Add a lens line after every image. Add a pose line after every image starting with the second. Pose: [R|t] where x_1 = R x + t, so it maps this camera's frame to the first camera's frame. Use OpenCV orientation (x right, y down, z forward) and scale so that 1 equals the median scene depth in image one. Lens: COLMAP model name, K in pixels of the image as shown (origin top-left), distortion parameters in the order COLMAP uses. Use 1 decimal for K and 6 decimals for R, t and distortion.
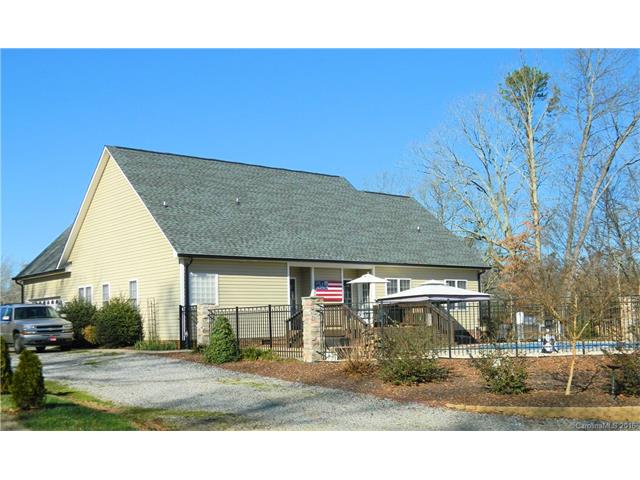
lens RADIAL K [[765.8, 0, 318.3], [0, 765.8, 243.0], [0, 0, 1]] dist [-0.042608, 0.000000]
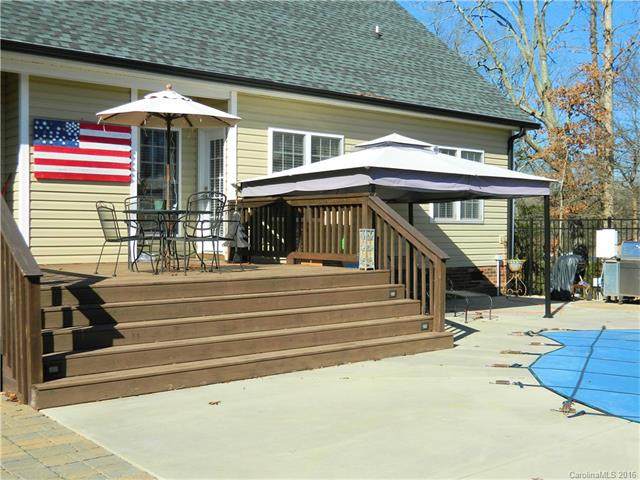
lens RADIAL K [[765.8, 0, 322.7], [0, 765.8, 239.0], [0, 0, 1]] dist [-0.042608, 0.000000]
pose [[0.999481, 0.030493, 0.010385, 0.110126], [-0.031516, 0.992348, 0.119384, 0.053694], [-0.006665, -0.119649, 0.992794, 0.618551]]
